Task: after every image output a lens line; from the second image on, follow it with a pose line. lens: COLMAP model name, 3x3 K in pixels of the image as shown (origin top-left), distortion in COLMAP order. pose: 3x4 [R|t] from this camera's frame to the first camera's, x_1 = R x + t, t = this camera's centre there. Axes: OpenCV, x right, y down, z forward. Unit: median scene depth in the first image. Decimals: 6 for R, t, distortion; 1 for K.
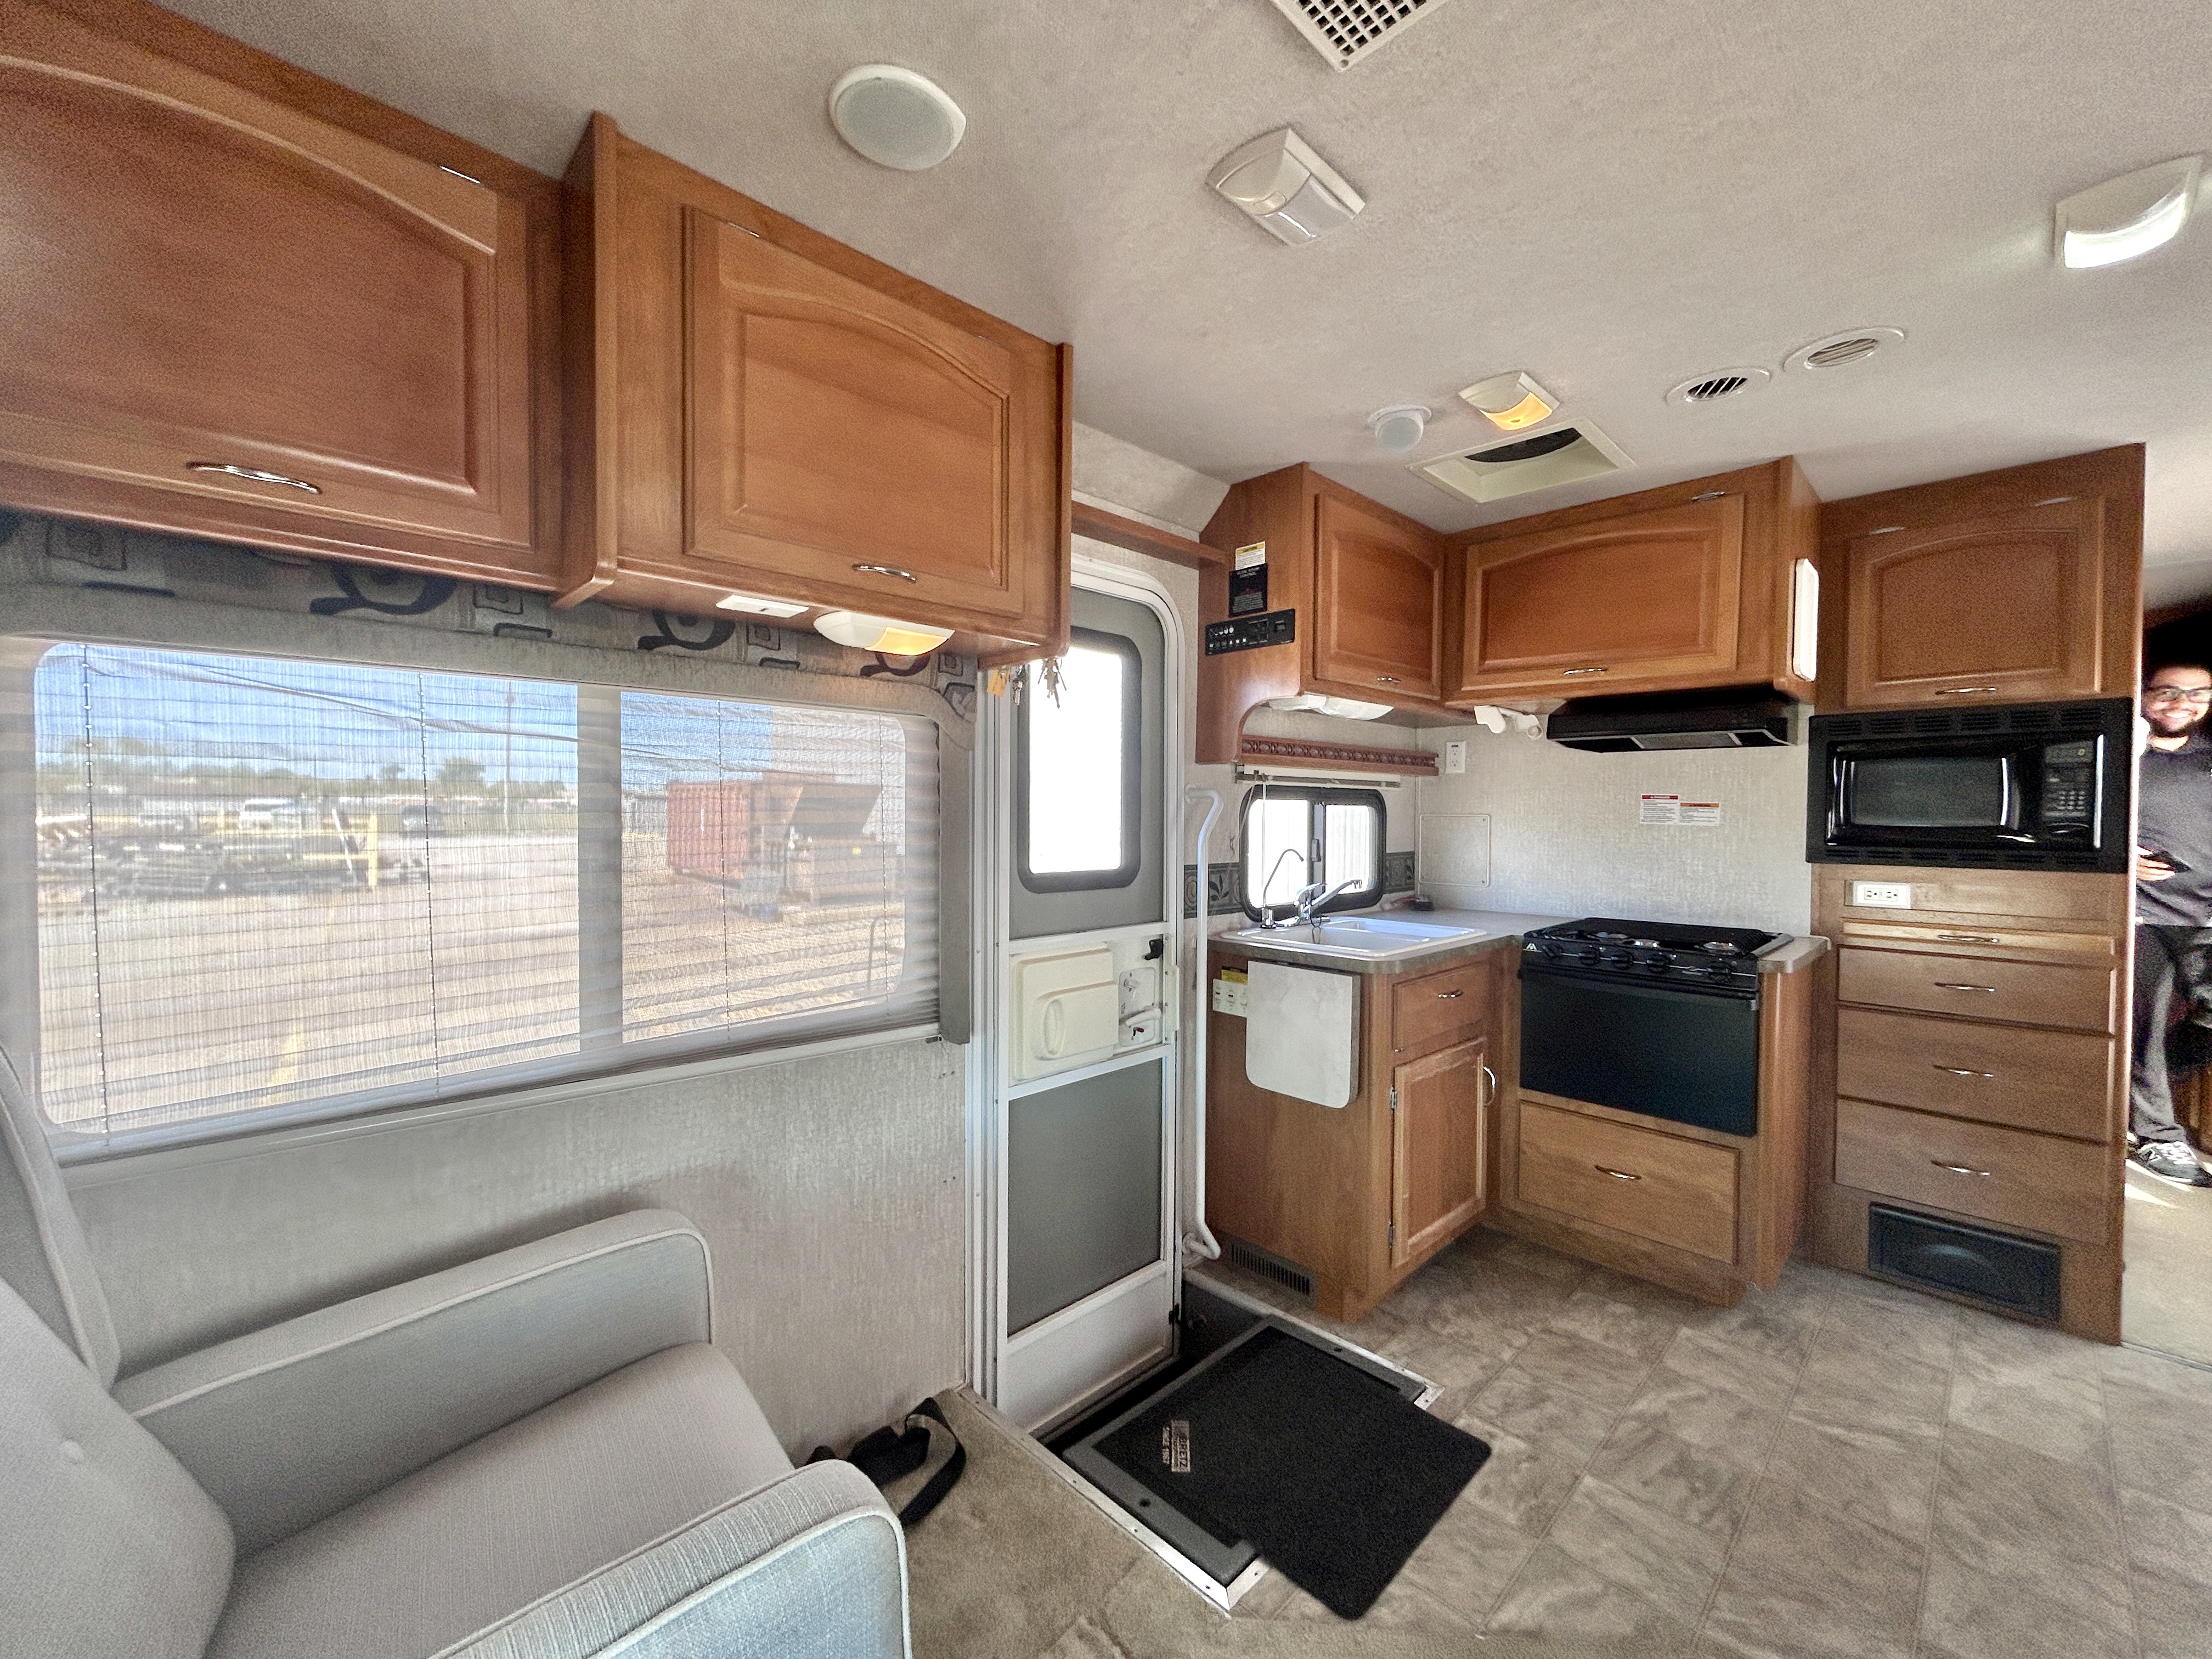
lens RADIAL K [[893.6, 0, 1104.1], [0, 893.6, 828.6], [0, 0, 1]] dist [0.001031, 0.000752]
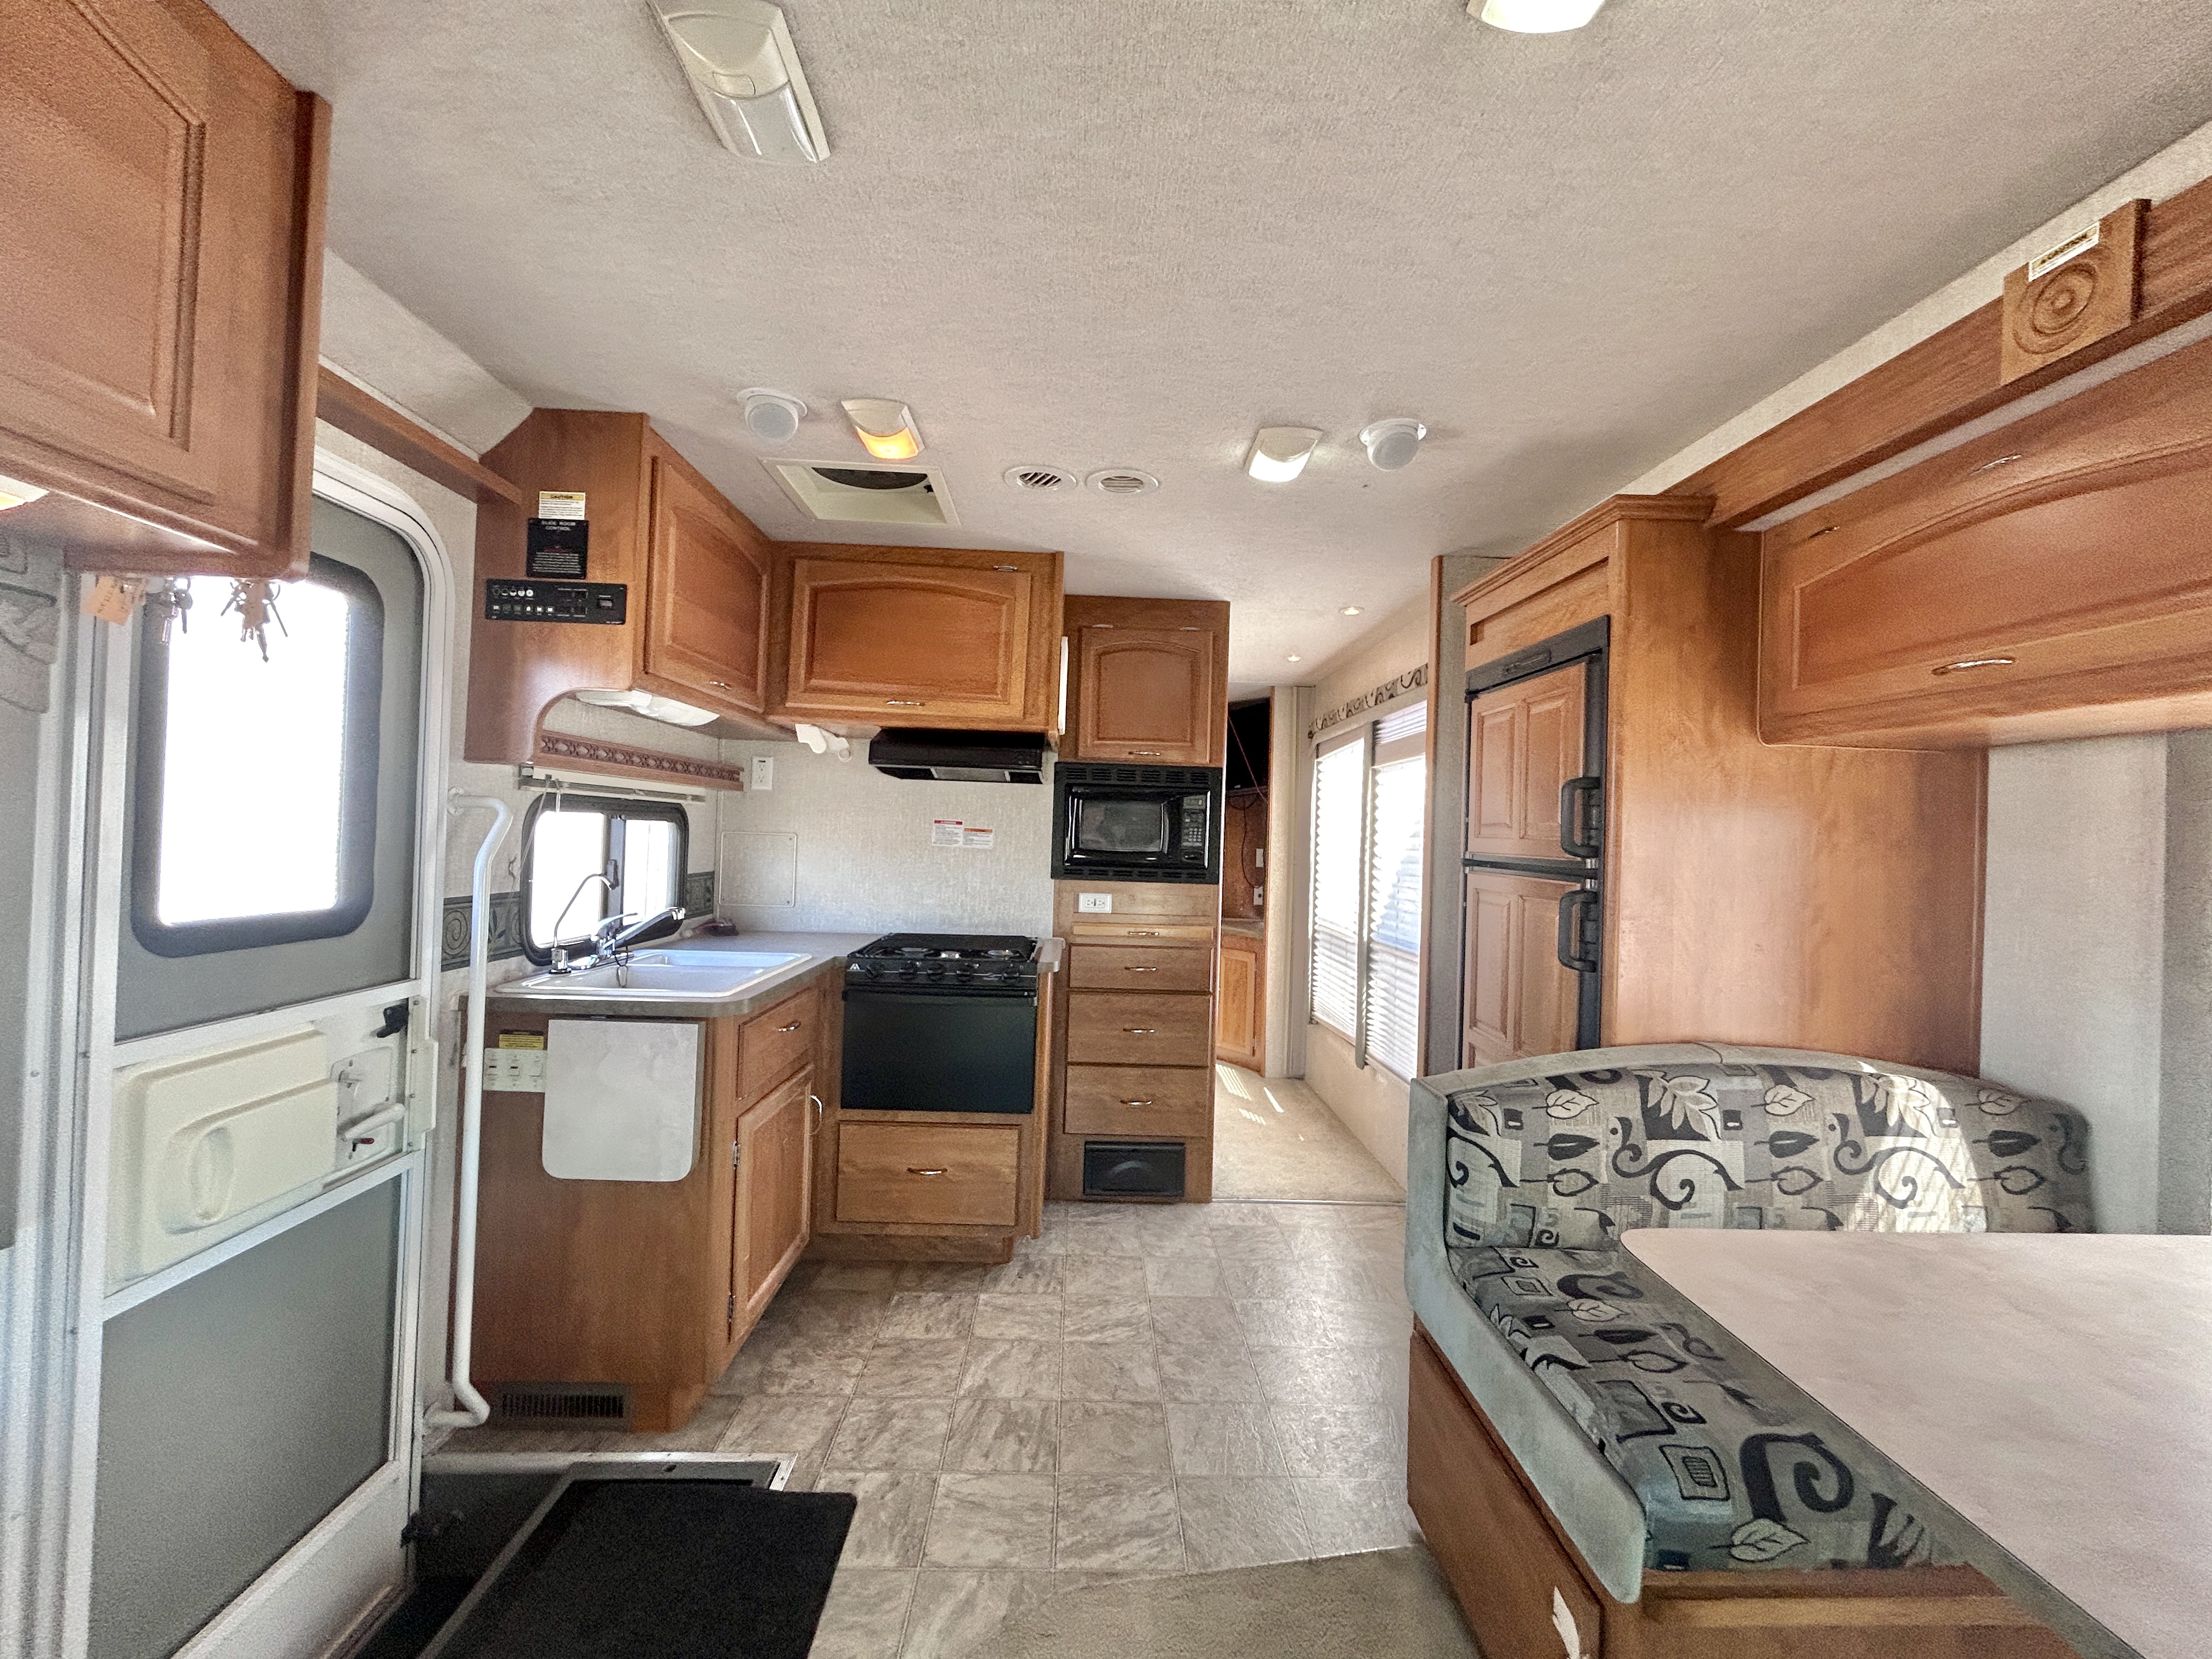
lens RADIAL K [[893.6, 0, 1104.1], [0, 893.6, 828.6], [0, 0, 1]] dist [0.001031, 0.000752]
pose [[0.678447, 0.023496, 0.734274, -0.083107], [-0.015463, 0.999724, -0.017703, -0.012032], [-0.734487, 0.000657, 0.678623, 0.107567]]
